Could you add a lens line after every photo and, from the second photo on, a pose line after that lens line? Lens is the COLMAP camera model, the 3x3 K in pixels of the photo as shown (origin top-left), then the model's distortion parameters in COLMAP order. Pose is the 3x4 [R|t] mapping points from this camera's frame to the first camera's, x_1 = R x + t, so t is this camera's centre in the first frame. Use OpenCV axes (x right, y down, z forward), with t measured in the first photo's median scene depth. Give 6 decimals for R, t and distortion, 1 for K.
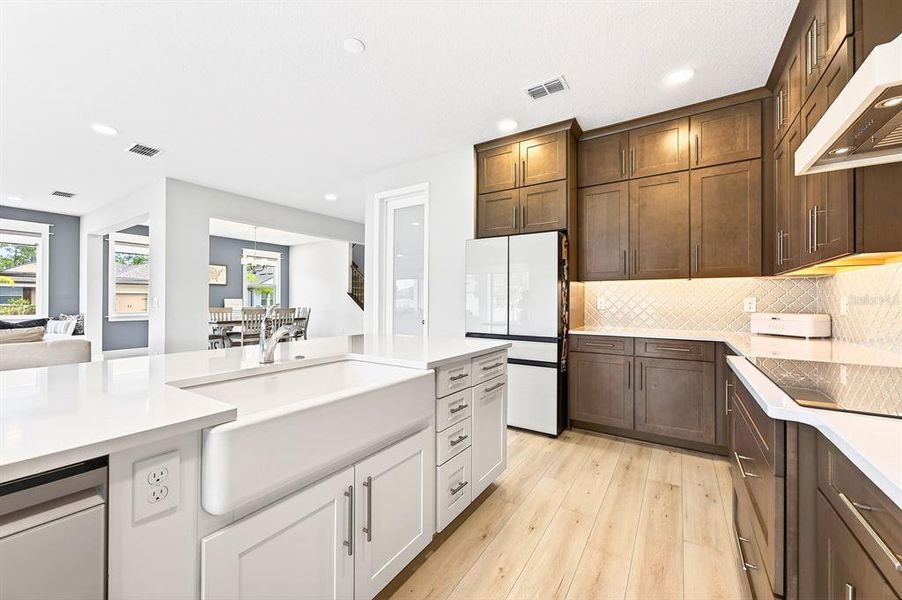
lens RADIAL K [[356.2, 0, 450.2], [0, 356.2, 299.9], [0, 0, 1]] dist [-0.000800, 0.001081]
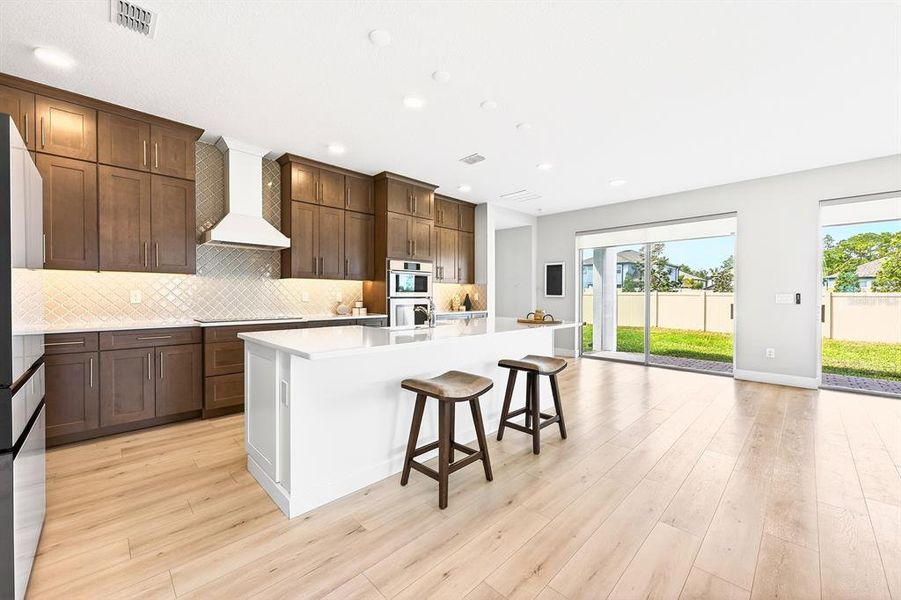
lens RADIAL K [[355.8, 0, 449.6], [0, 355.8, 296.1], [0, 0, 1]] dist [-0.000800, 0.001081]
pose [[-0.978928, -0.005253, 0.204140, -0.447491], [-0.005029, 0.999986, 0.001613, 0.003018], [-0.204145, 0.000552, -0.978940, 1.309264]]
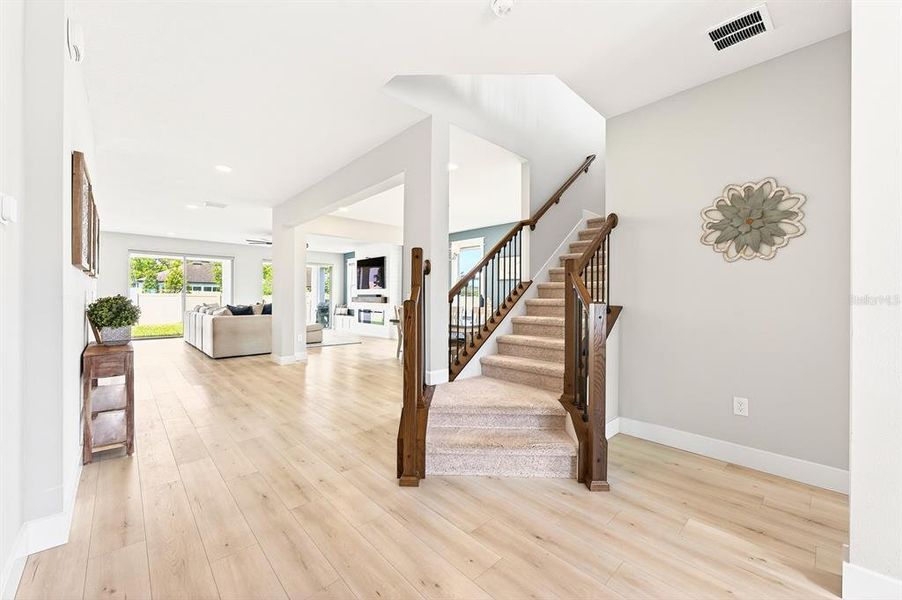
lens RADIAL K [[356.2, 0, 445.9], [0, 356.2, 296.5], [0, 0, 1]] dist [-0.000800, 0.001081]
pose [[-0.246845, -0.005746, -0.969038, 0.536849], [-0.004659, 0.999978, -0.004743, 0.003478], [0.969044, 0.003344, -0.246866, 2.781704]]
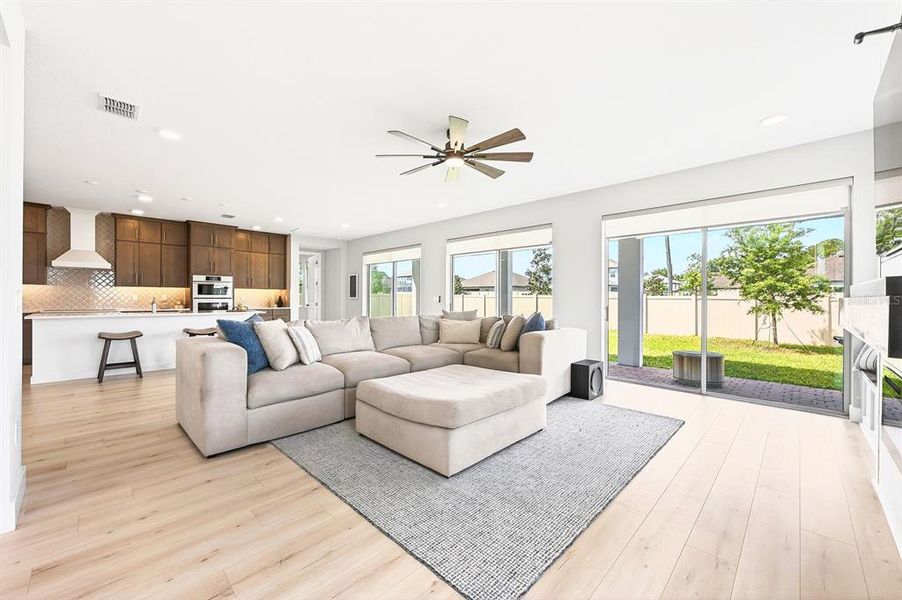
lens RADIAL K [[356.2, 0, 449.1], [0, 356.2, 300.2], [0, 0, 1]] dist [-0.000800, 0.001081]
pose [[-0.980532, -0.007760, 0.196204, -1.980064], [-0.006878, 0.999963, 0.005177, 0.002350], [-0.196237, 0.003727, -0.980550, 1.873997]]
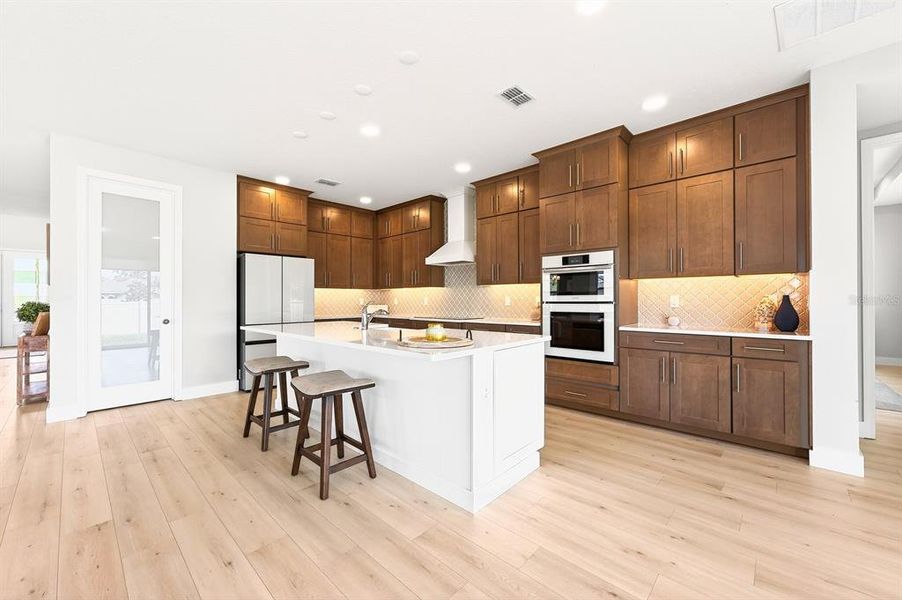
lens RADIAL K [[356.2, 0, 451.3], [0, 356.2, 299.9], [0, 0, 1]] dist [-0.000800, 0.001081]
pose [[0.175916, -0.006475, 0.984384, -1.128361], [0.003313, 0.999977, 0.005985, -0.004120], [-0.984400, 0.002209, 0.175933, 0.048605]]
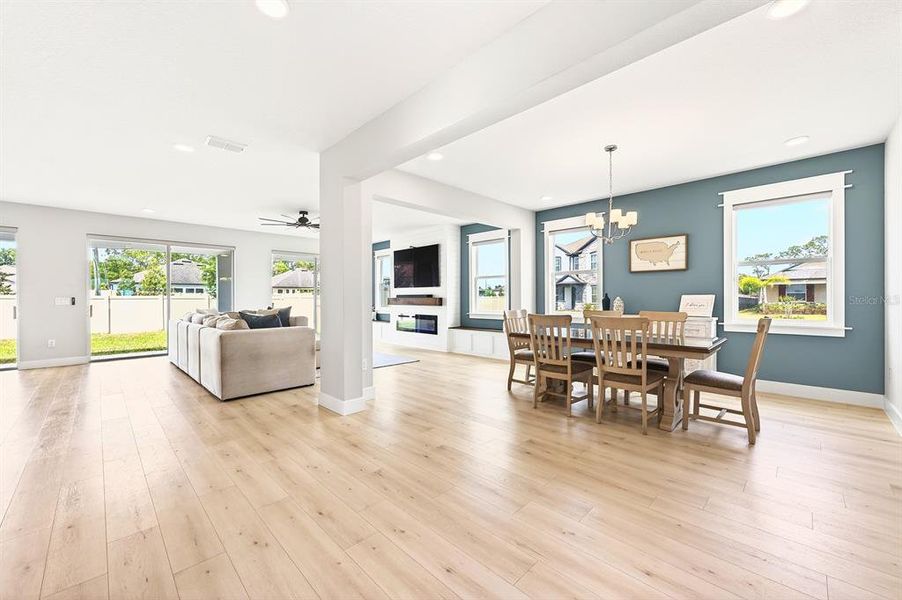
lens RADIAL K [[356.2, 0, 442.9], [0, 356.2, 297.5], [0, 0, 1]] dist [-0.000800, 0.001081]
pose [[-0.215794, -0.001059, -0.976438, -0.050993], [0.003976, 0.999990, -0.001963, -0.001609], [0.976431, -0.004306, -0.215787, 2.029313]]
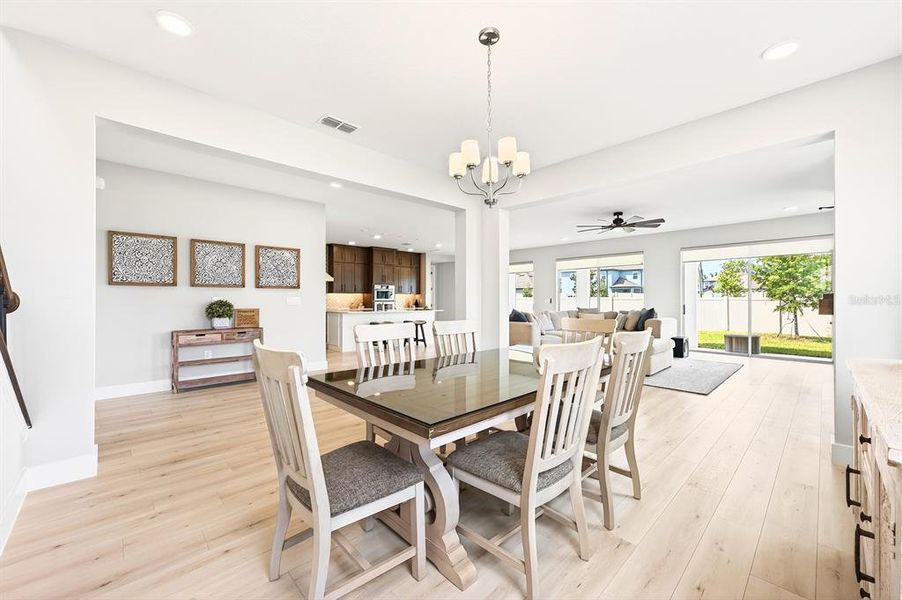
lens RADIAL K [[356.2, 0, 447.4], [0, 356.2, 302.6], [0, 0, 1]] dist [-0.000800, 0.001081]
pose [[-0.972272, -0.004056, 0.233819, -1.340532], [-0.002406, 0.999970, 0.007341, 0.001421], [-0.233842, 0.006575, -0.972252, 2.985345]]
